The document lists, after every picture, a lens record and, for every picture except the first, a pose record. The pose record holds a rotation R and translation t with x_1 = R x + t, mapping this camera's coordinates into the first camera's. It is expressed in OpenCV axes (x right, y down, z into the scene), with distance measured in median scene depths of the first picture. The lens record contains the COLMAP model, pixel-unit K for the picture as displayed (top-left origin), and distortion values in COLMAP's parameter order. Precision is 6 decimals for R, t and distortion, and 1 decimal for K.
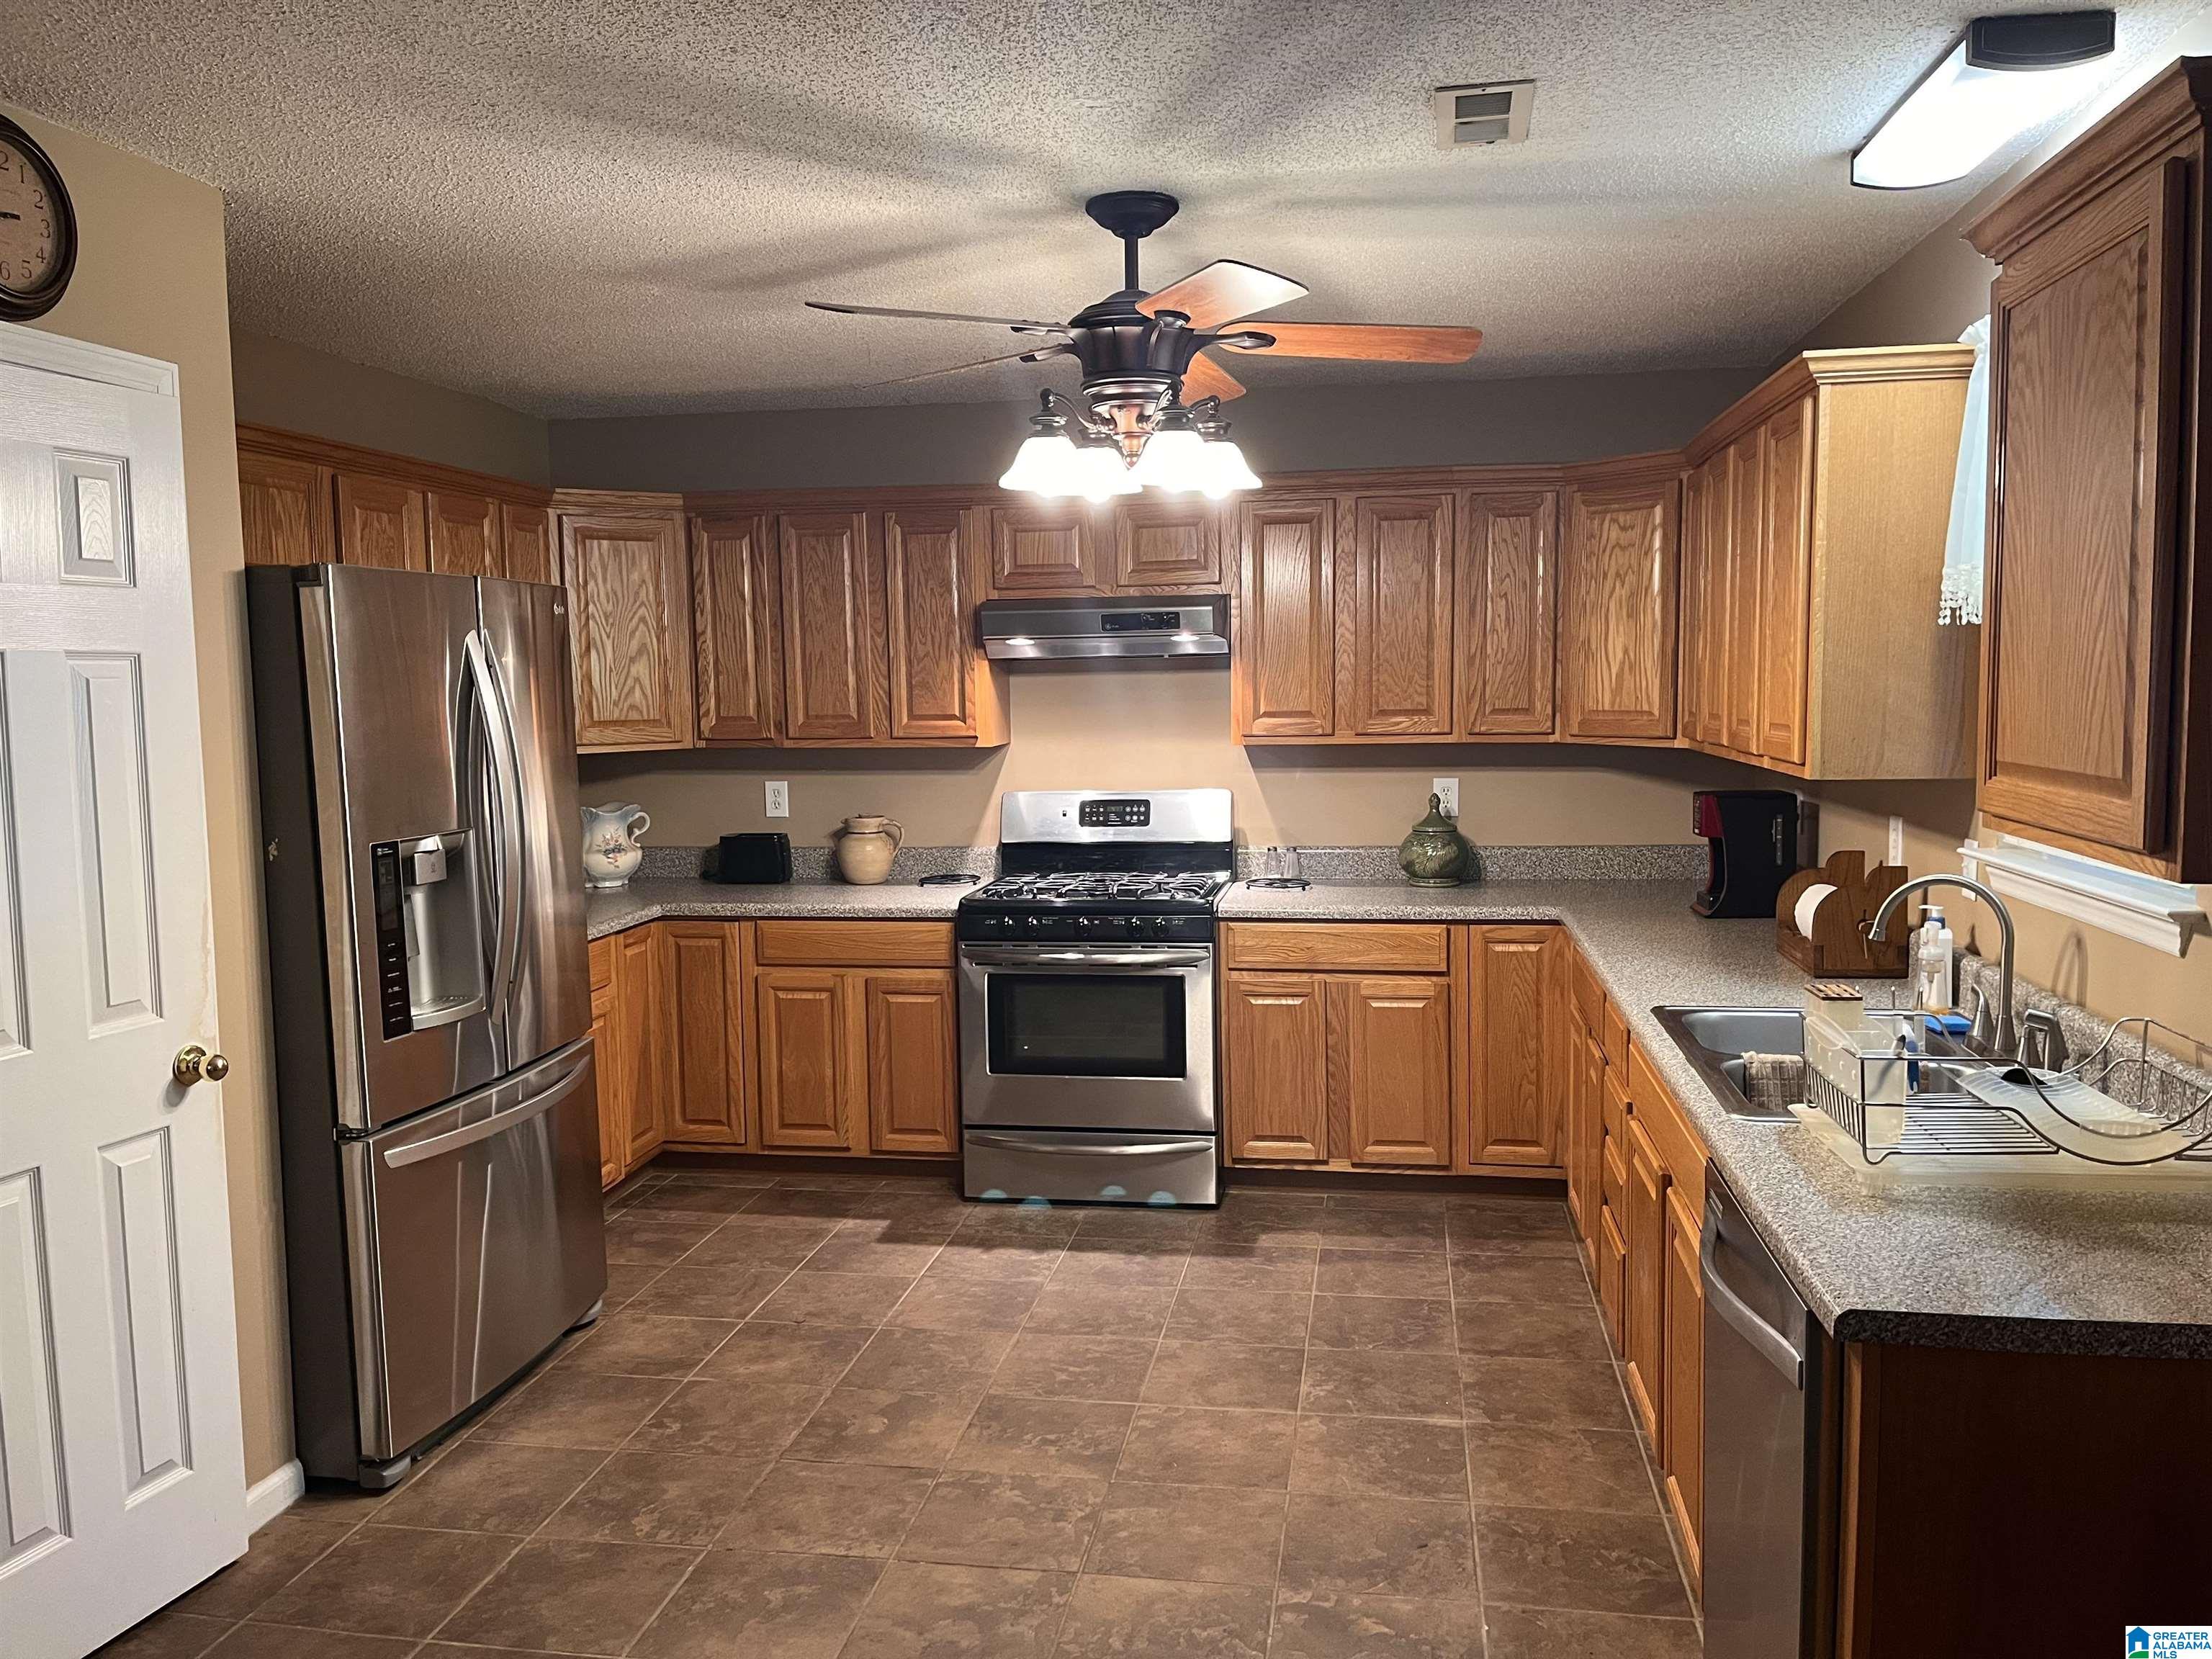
lens RADIAL K [[1685.3, 0, 1106.3], [0, 1685.3, 831.1], [0, 0, 1]] dist [0.029318, -0.012393]
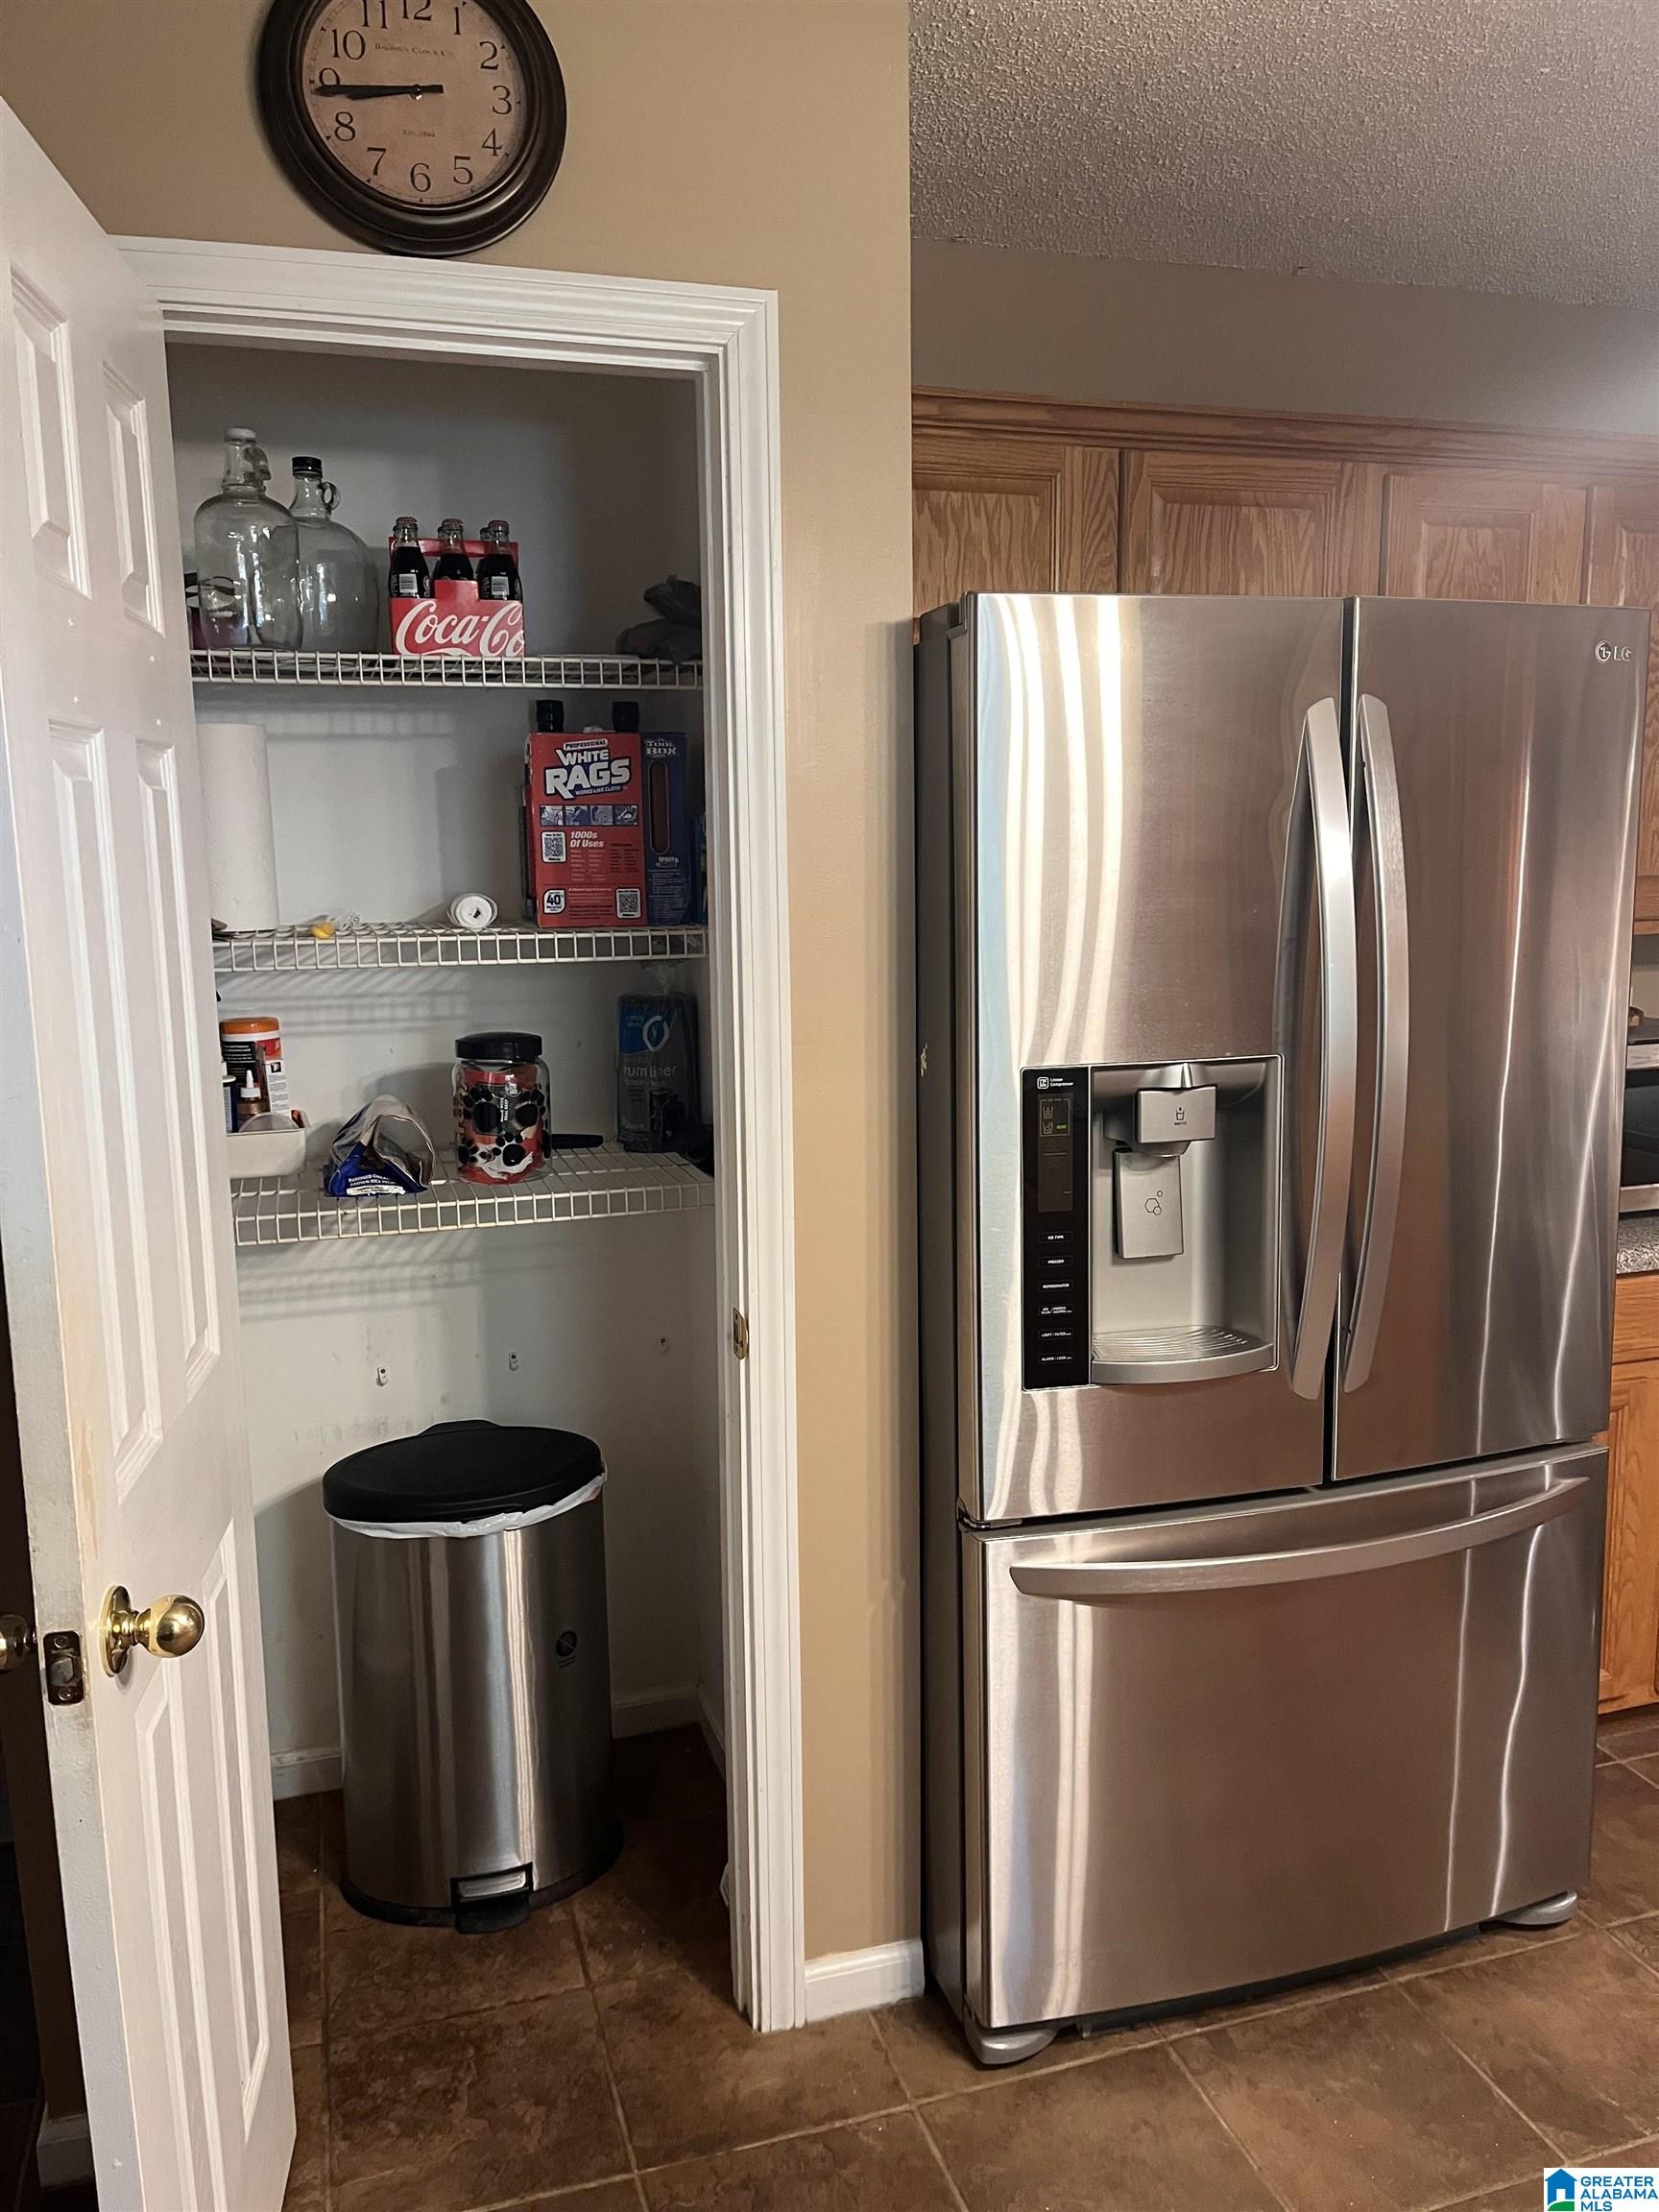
lens RADIAL K [[1685.3, 0, 833.4], [0, 1685.3, 1106.5], [0, 0, 1]] dist [0.029318, -0.012393]
pose [[0.464028, 0.147365, -0.873477, 0.057384], [-0.074688, 0.989063, 0.127189, -0.048929], [0.882666, 0.006219, 0.469959, 0.646109]]
